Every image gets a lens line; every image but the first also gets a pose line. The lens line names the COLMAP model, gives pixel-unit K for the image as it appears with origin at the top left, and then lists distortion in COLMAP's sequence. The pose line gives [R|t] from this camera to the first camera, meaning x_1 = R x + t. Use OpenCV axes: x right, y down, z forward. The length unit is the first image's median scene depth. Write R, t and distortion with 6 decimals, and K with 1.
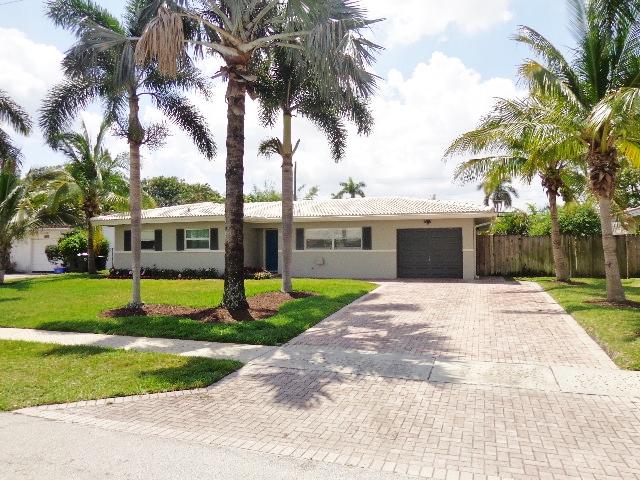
lens RADIAL K [[454.1, 0, 320.4], [0, 454.1, 240.6], [0, 0, 1]] dist [0.001490, 0.009727]
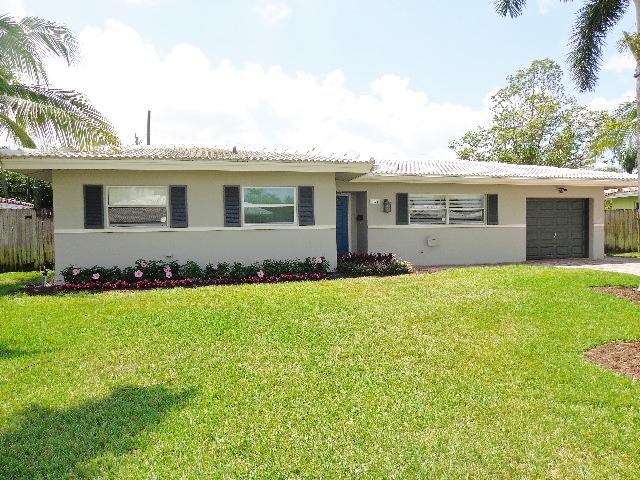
lens RADIAL K [[454.1, 0, 319.9], [0, 454.1, 239.2], [0, 0, 1]] dist [0.001490, 0.009727]
pose [[0.840505, -0.018472, 0.541488, -0.521647], [-0.005527, 0.999074, 0.042661, 0.013439], [-0.541775, -0.038850, 0.839625, 0.523050]]
